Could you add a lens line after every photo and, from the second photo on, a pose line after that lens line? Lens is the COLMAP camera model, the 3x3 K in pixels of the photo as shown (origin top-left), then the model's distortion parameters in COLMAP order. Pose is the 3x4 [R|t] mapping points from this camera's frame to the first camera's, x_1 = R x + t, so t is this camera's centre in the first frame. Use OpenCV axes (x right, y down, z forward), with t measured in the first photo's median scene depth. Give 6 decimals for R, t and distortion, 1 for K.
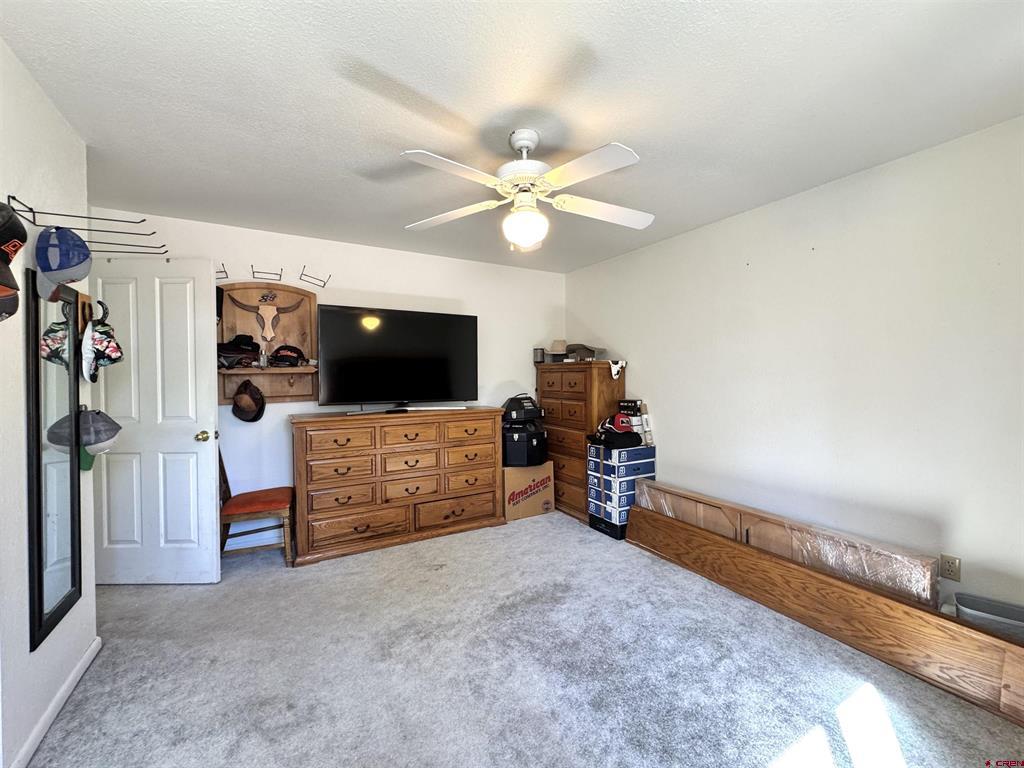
lens RADIAL K [[414.0, 0, 511.8], [0, 414.0, 381.8], [0, 0, 1]] dist [-0.003815, 0.000299]
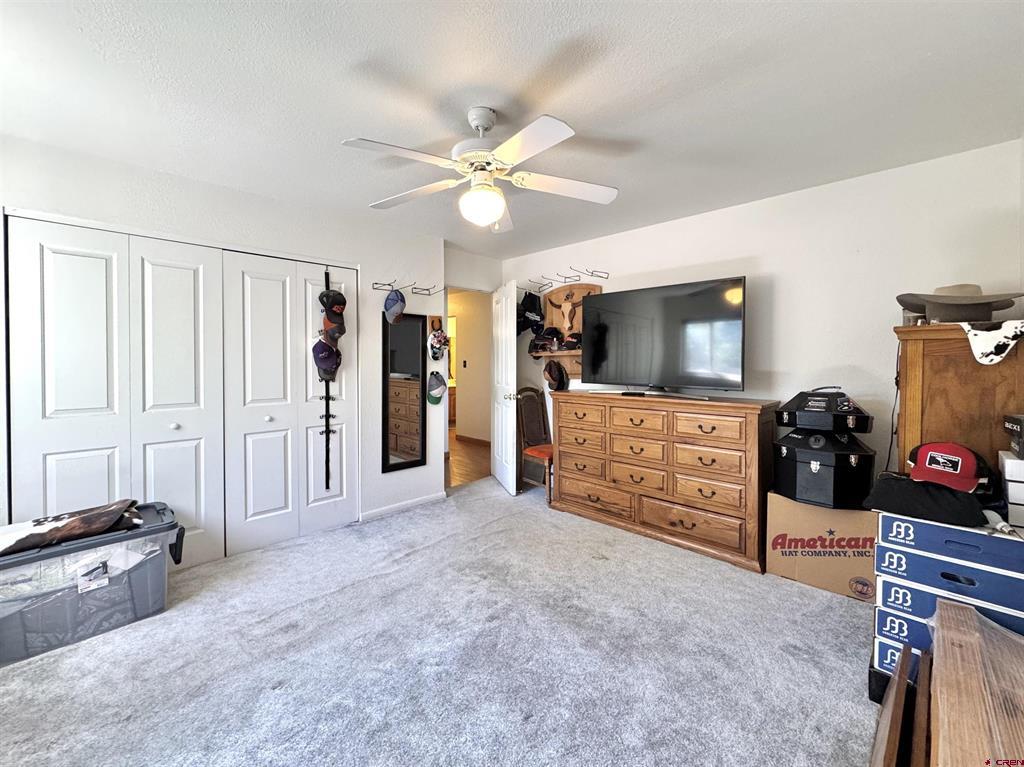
lens RADIAL K [[414.0, 0, 505.4], [0, 414.0, 367.4], [0, 0, 1]] dist [-0.003815, 0.000299]
pose [[0.283154, 0.021604, -0.958831, 0.567771], [-0.018587, 0.999682, 0.017035, -0.002199], [0.958894, 0.012998, 0.283465, 0.436649]]
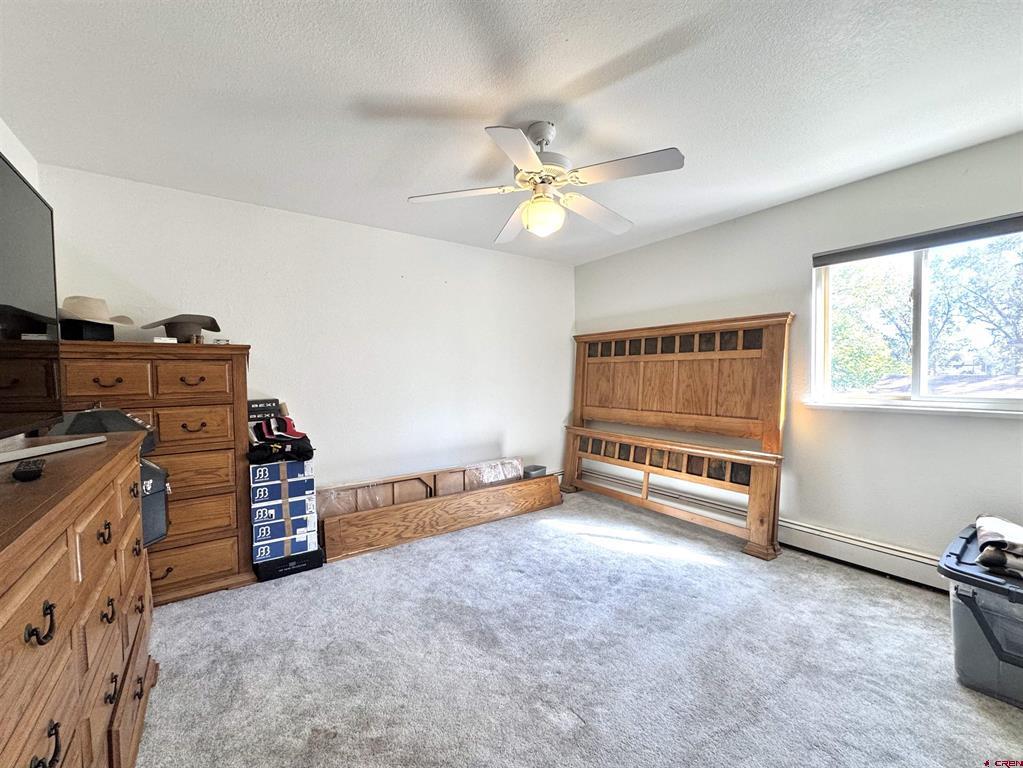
lens RADIAL K [[415.3, 0, 513.7], [0, 415.3, 377.1], [0, 0, 1]] dist [-0.007863, 0.001350]
pose [[-0.108377, 0.001796, 0.994108, -0.587117], [0.021181, 0.999776, 0.000503, 0.012250], [-0.993884, 0.021111, -0.108390, 0.680538]]
